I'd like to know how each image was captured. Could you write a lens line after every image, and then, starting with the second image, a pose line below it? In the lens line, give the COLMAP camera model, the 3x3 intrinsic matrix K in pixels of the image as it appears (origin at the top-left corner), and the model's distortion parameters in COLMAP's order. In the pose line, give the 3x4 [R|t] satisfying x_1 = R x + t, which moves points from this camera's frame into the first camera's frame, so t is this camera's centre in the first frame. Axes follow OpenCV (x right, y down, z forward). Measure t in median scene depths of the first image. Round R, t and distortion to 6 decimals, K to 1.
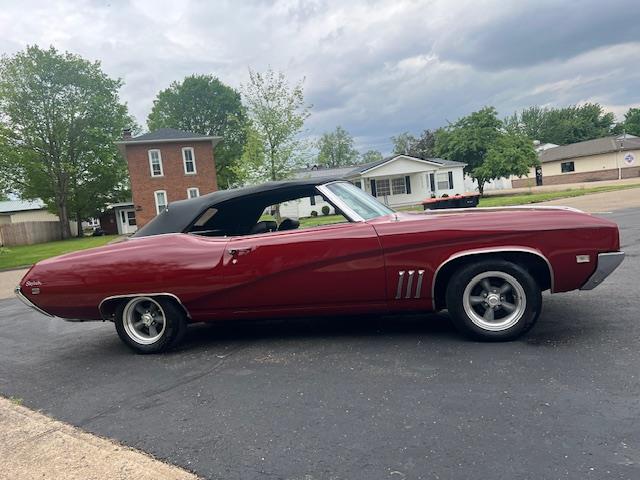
lens RADIAL K [[482.5, 0, 320.8], [0, 482.5, 246.5], [0, 0, 1]] dist [0.056264, -0.064984]
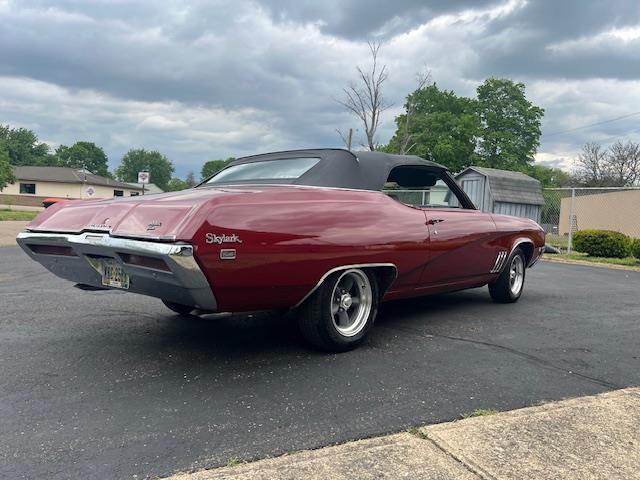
lens RADIAL K [[482.5, 0, 320.4], [0, 482.5, 242.2], [0, 0, 1]] dist [0.056264, -0.064984]
pose [[0.428010, 0.087219, 0.899555, -0.343416], [-0.021897, 0.996041, -0.086155, 0.041436], [-0.903509, 0.017178, 0.428226, 0.242745]]
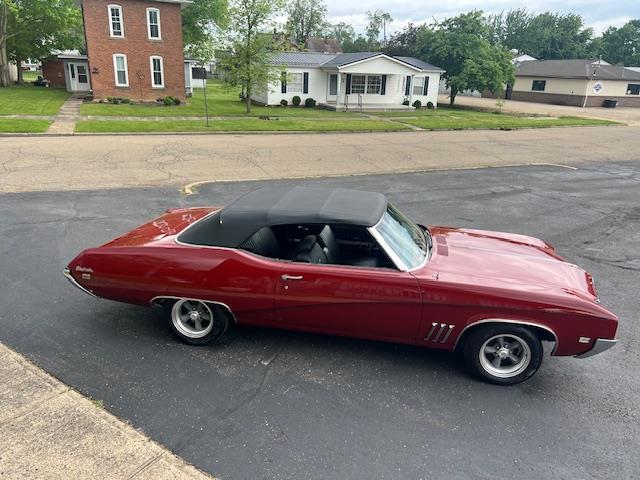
lens RADIAL K [[482.5, 0, 320.4], [0, 482.5, 242.3], [0, 0, 1]] dist [0.056264, -0.064984]
pose [[0.986680, 0.108756, 0.120973, -0.075198], [-0.135164, 0.961897, 0.237664, -0.104846], [-0.090516, -0.250849, 0.963785, -0.017562]]
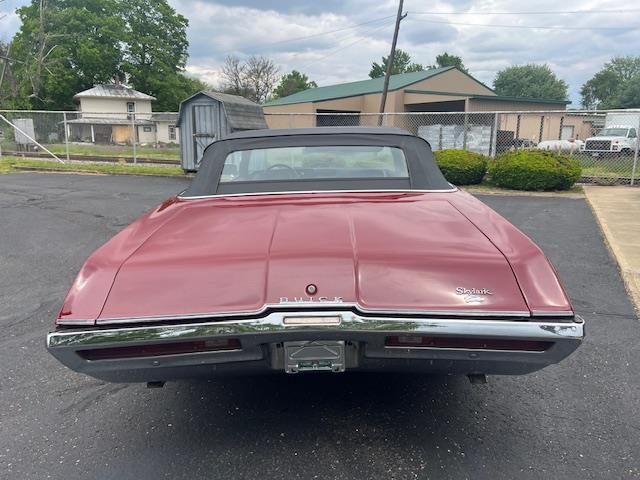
lens RADIAL K [[482.5, 0, 315.8], [0, 482.5, 236.1], [0, 0, 1]] dist [0.056264, -0.064984]
pose [[-0.242149, -0.086245, 0.966398, -0.335286], [0.109115, 0.987302, 0.115451, 0.007098], [-0.964084, 0.133405, -0.229663, 0.364234]]
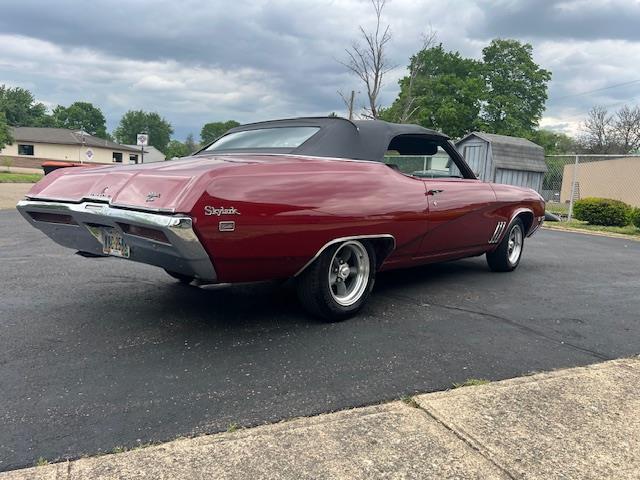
lens RADIAL K [[482.5, 0, 318.1], [0, 482.5, 242.0], [0, 0, 1]] dist [0.056264, -0.064984]
pose [[0.431957, 0.025202, 0.901542, -0.344383], [-0.030821, 0.999438, -0.013171, 0.038497], [-0.901367, -0.022097, 0.432491, 0.241577]]
